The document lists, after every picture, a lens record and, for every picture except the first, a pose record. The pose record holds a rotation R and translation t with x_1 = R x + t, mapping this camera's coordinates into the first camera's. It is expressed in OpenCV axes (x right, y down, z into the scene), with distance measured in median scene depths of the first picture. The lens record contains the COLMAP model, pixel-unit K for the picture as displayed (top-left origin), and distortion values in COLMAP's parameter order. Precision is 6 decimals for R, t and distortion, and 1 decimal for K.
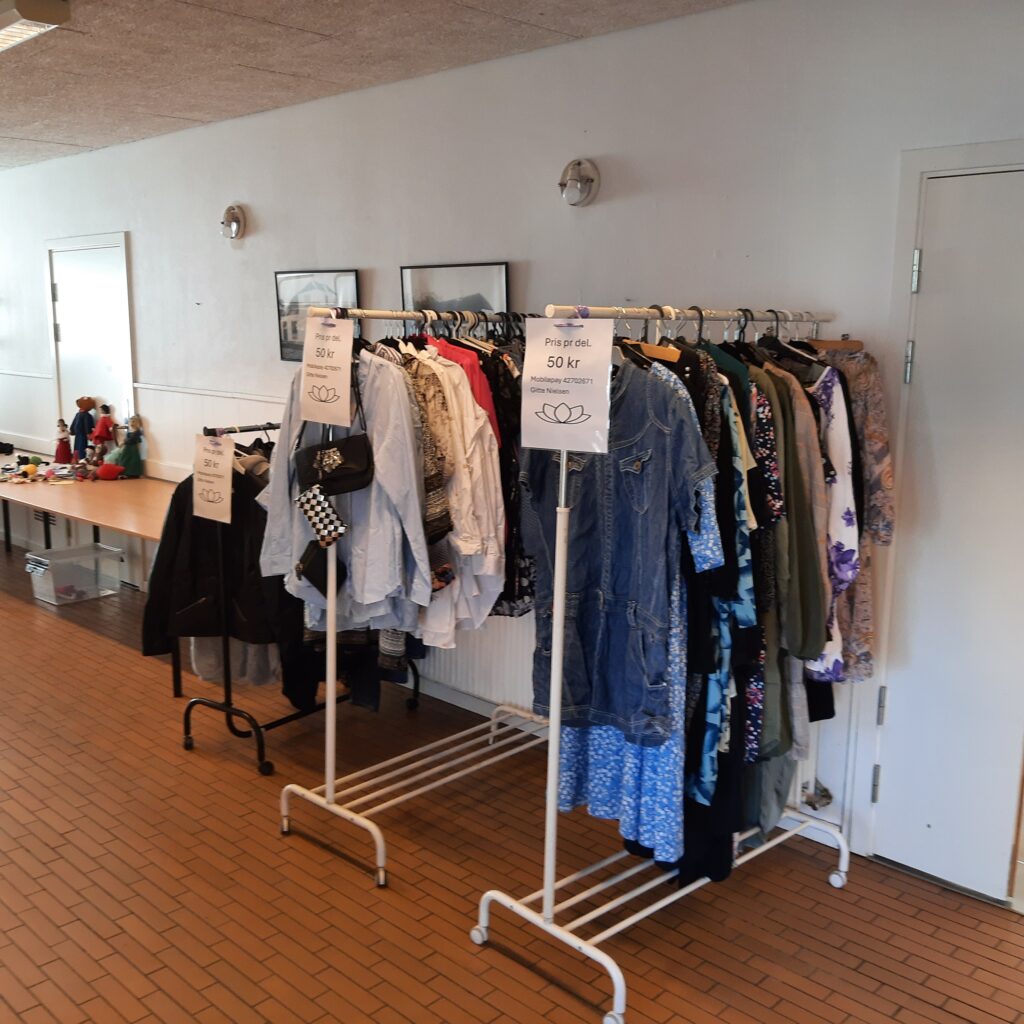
lens RADIAL K [[1072.8, 0, 526.3], [0, 1072.8, 513.4], [0, 0, 1]] dist [0.085867, -0.169446]
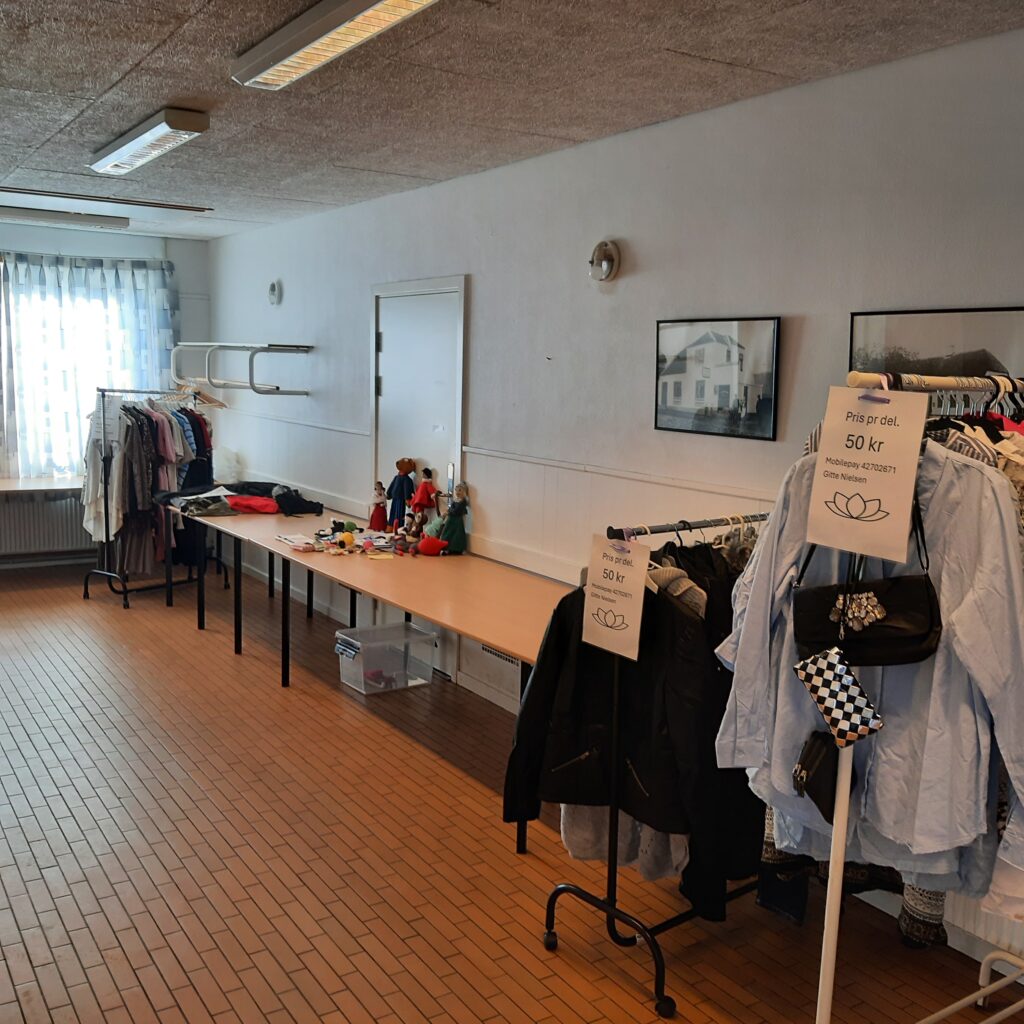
lens RADIAL K [[1086.8, 0, 532.9], [0, 1086.8, 522.4], [0, 0, 1]] dist [0.127643, -0.277600]
pose [[0.973799, 0.050616, -0.221708, -0.147870], [-0.059578, 0.997647, -0.033921, -0.043933], [0.219469, 0.046241, 0.974523, 0.210287]]
